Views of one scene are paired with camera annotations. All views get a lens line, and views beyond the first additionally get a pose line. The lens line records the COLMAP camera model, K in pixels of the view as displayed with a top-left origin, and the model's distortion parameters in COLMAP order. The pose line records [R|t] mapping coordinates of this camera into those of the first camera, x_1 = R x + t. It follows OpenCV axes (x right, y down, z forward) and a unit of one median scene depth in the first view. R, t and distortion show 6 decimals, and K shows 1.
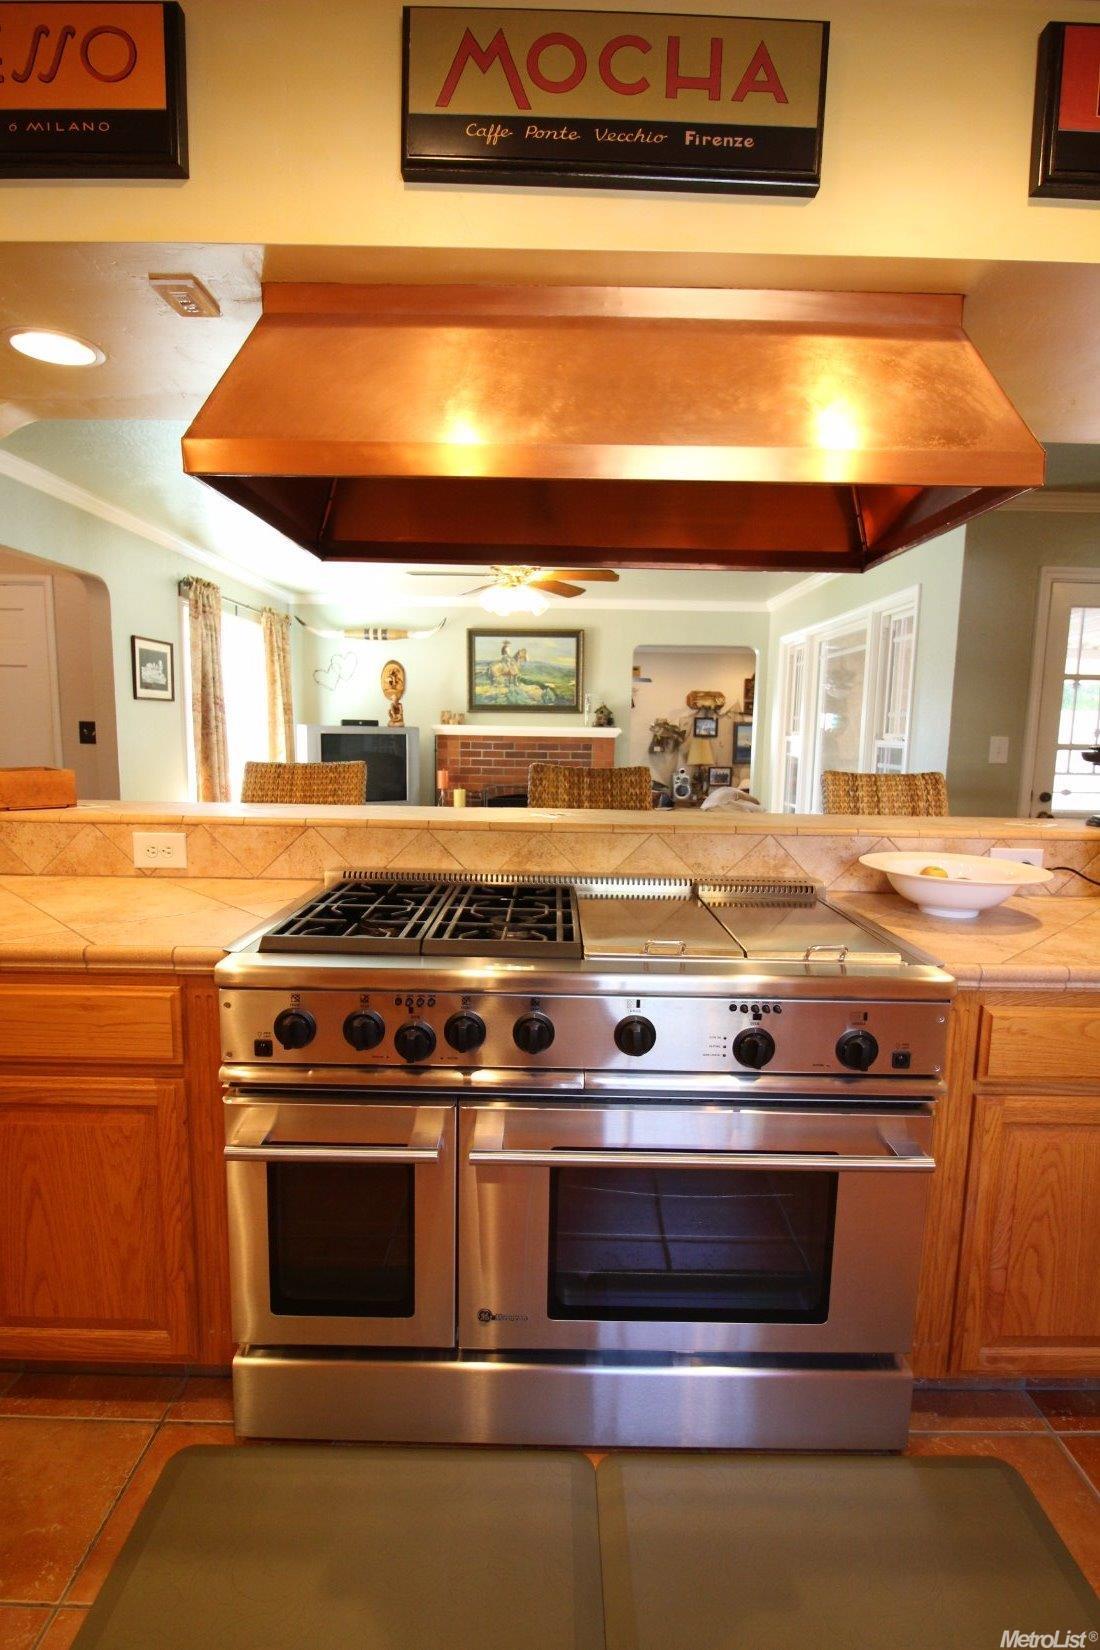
lens RADIAL K [[822.2, 0, 560.6], [0, 822.2, 838.6], [0, 0, 1]] dist [-0.004899, -0.006682]
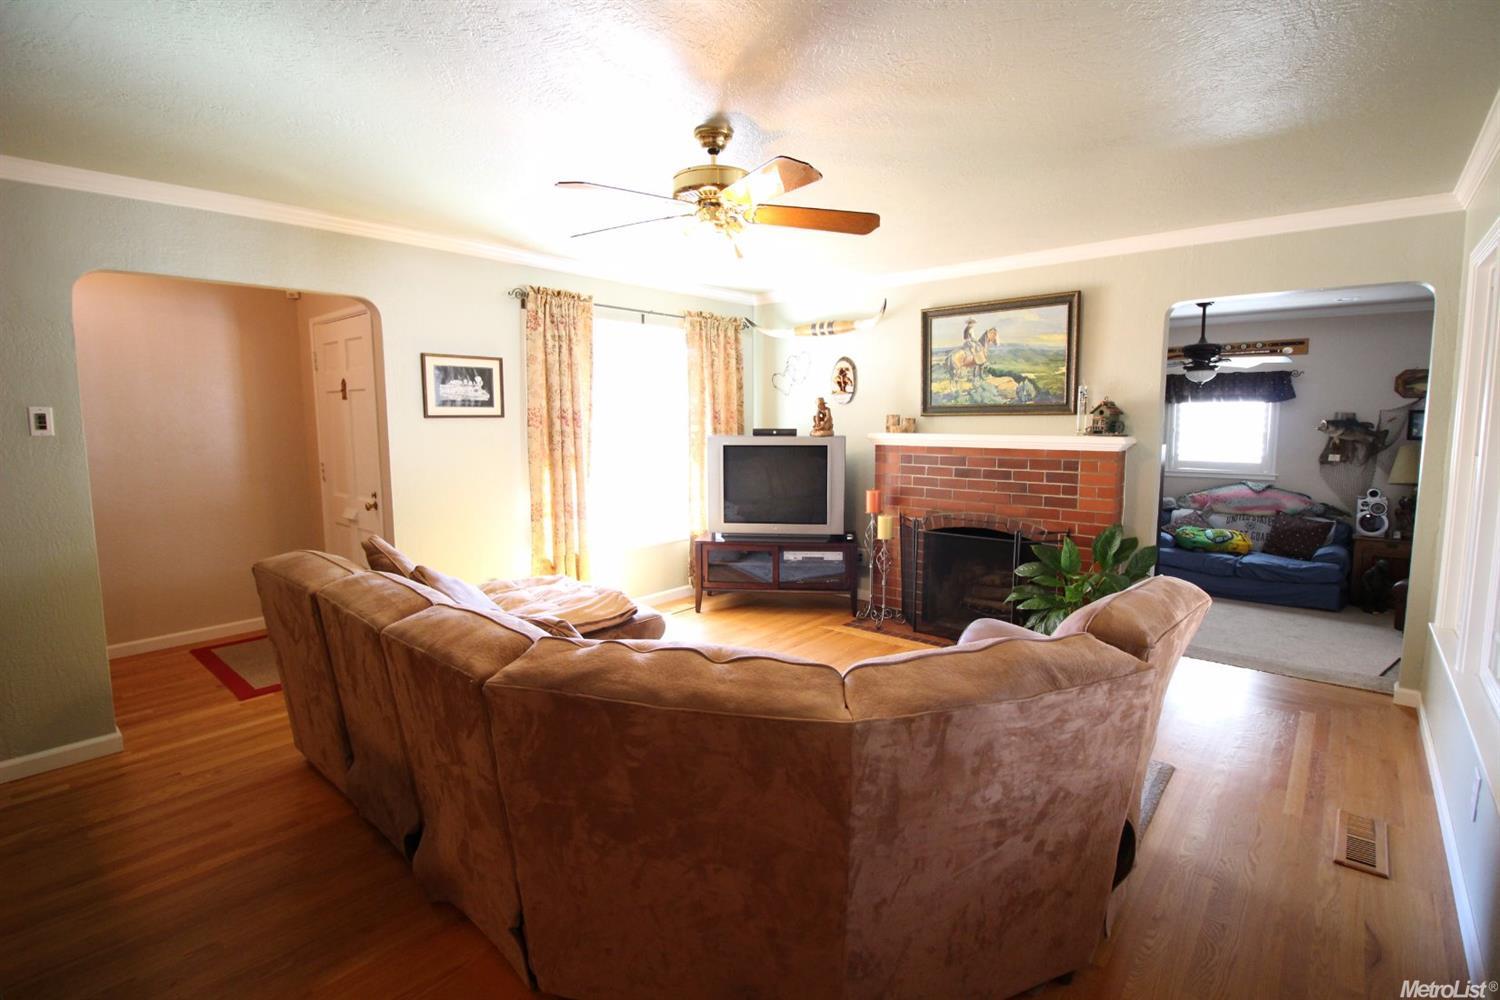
lens RADIAL K [[696.9, 0, 754.7], [0, 696.9, 491.5], [0, 0, 1]] dist [-0.002685, -0.011083]
pose [[0.753270, 0.051065, -0.655727, 0.210428], [-0.072721, 0.997335, -0.005871, -0.068161], [0.653679, 0.052107, 0.754976, 0.407562]]
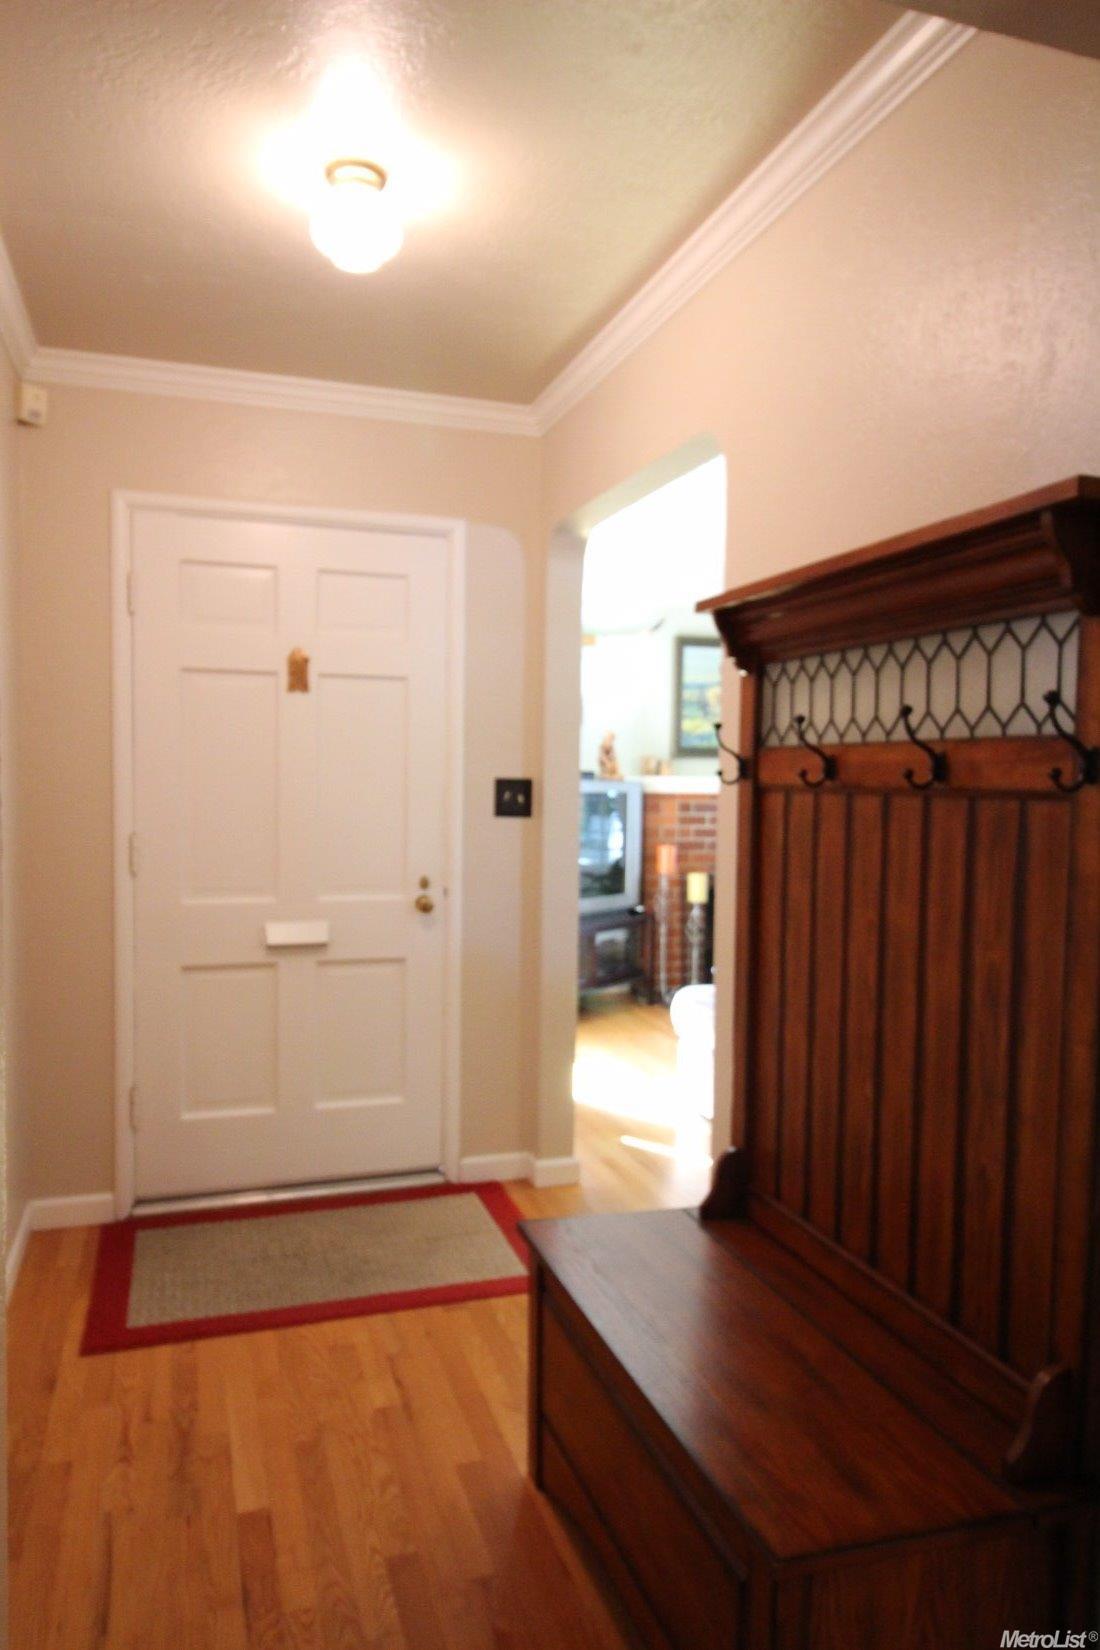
lens RADIAL K [[1135.8, 0, 552.3], [0, 1135.8, 829.2], [0, 0, 1]] dist [0.007530, -0.008906]
pose [[0.954441, -0.016065, 0.297968, -0.491902], [0.041115, 0.996106, -0.077995, -0.029020], [-0.295555, 0.086693, 0.951384, 0.159319]]
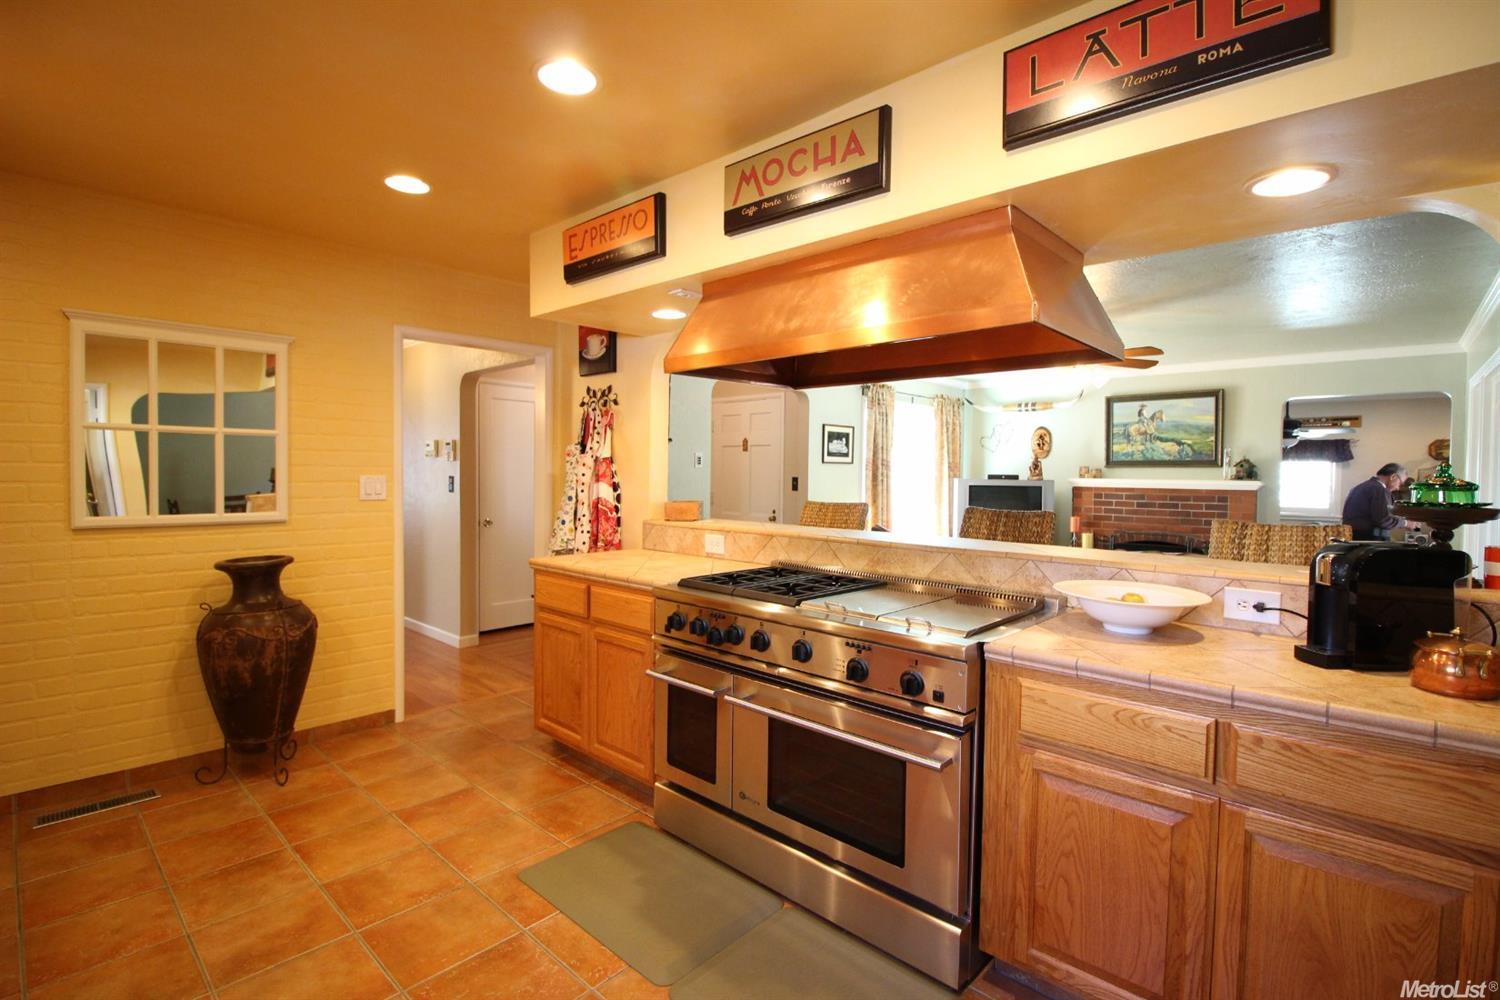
lens RADIAL K [[696.9, 0, 757.6], [0, 696.9, 493.4], [0, 0, 1]] dist [-0.002685, -0.011083]
pose [[0.736952, 0.011542, -0.675847, 0.193016], [-0.089424, 0.992731, -0.080555, 0.005199], [0.670004, 0.119802, 0.732627, -0.041749]]
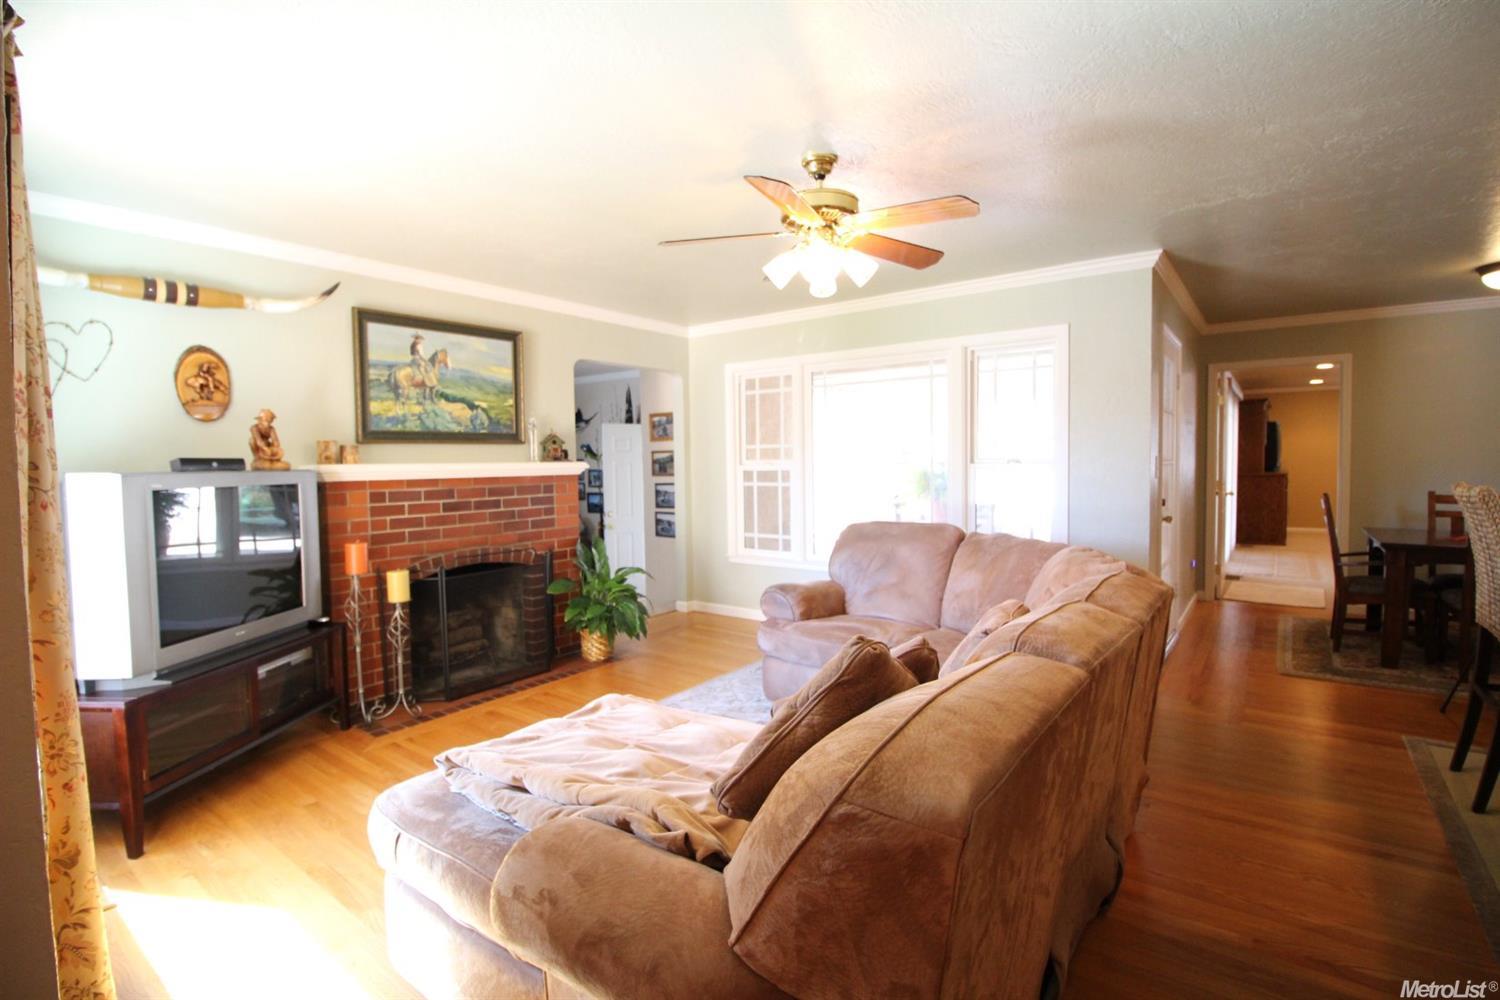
lens RADIAL K [[696.9, 0, 770.8], [0, 696.9, 489.1], [0, 0, 1]] dist [-0.002685, -0.011083]
pose [[0.596893, -0.058208, 0.800206, -0.351314], [0.132578, 0.990810, -0.026820, -0.067422], [-0.791291, 0.122098, 0.599125, 0.465160]]
